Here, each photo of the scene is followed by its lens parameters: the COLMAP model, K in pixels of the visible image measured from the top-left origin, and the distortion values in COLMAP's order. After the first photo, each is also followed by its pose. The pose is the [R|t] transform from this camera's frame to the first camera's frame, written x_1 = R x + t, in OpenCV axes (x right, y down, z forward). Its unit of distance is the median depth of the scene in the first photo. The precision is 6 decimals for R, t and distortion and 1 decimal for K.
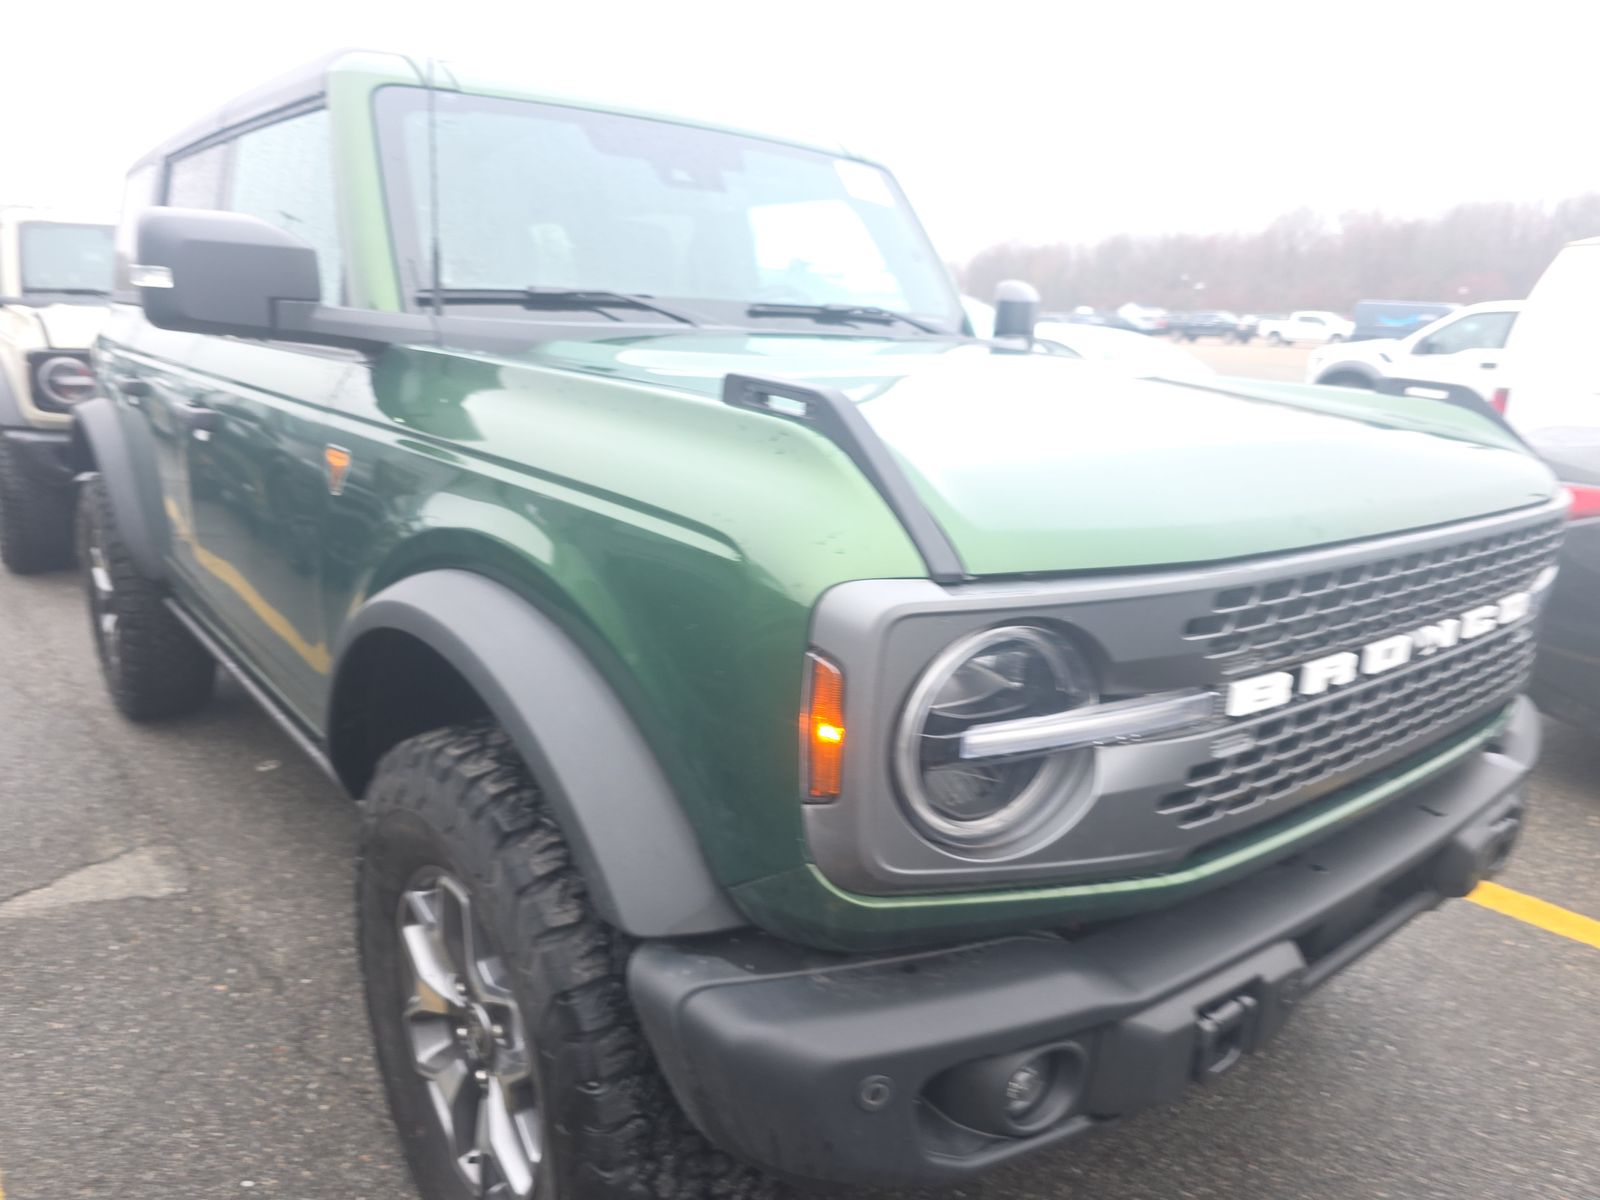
lens RADIAL K [[1080.2, 0, 806.7], [0, 1080.2, 603.8], [0, 0, 1]] dist [0.008107, -0.024373]
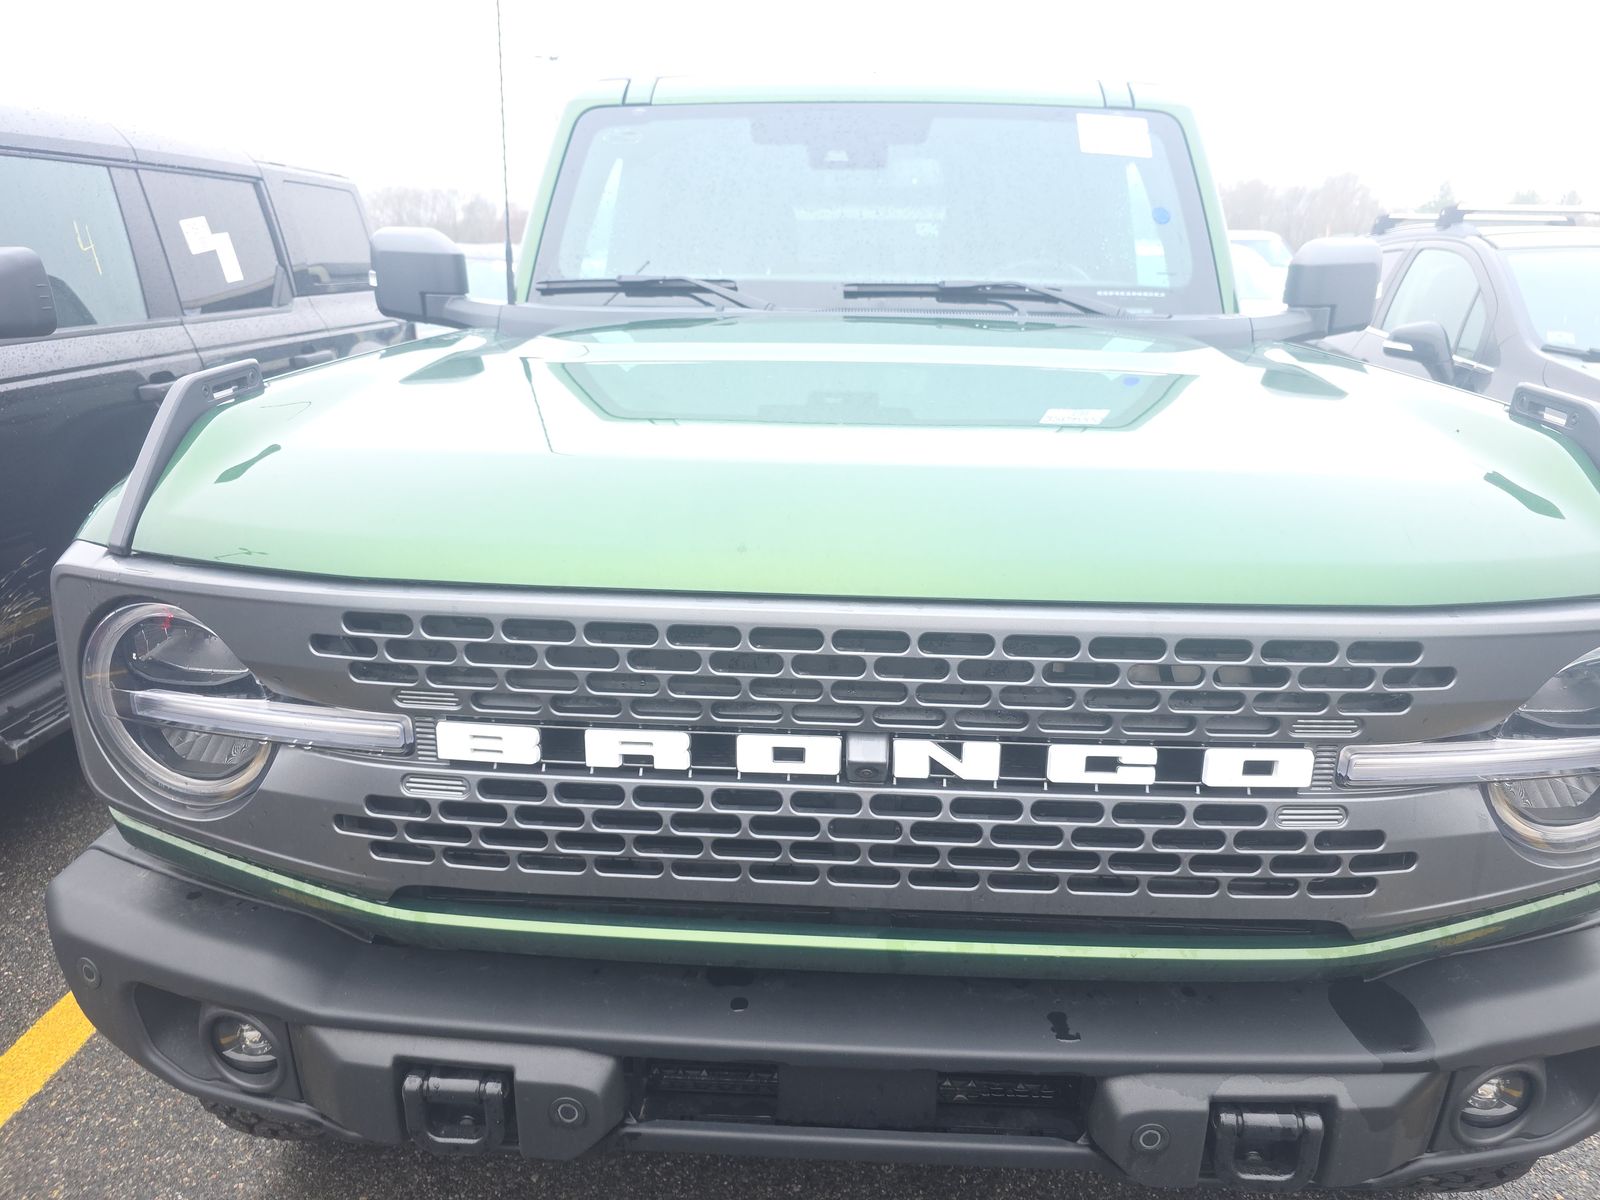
lens RADIAL K [[1080.2, 0, 804.7], [0, 1080.2, 582.5], [0, 0, 1]] dist [0.008107, -0.024373]
pose [[0.763198, 0.152320, -0.627956, 0.705767], [-0.148311, 0.987167, 0.059199, -0.082817], [0.628914, 0.047952, 0.775994, 0.297022]]
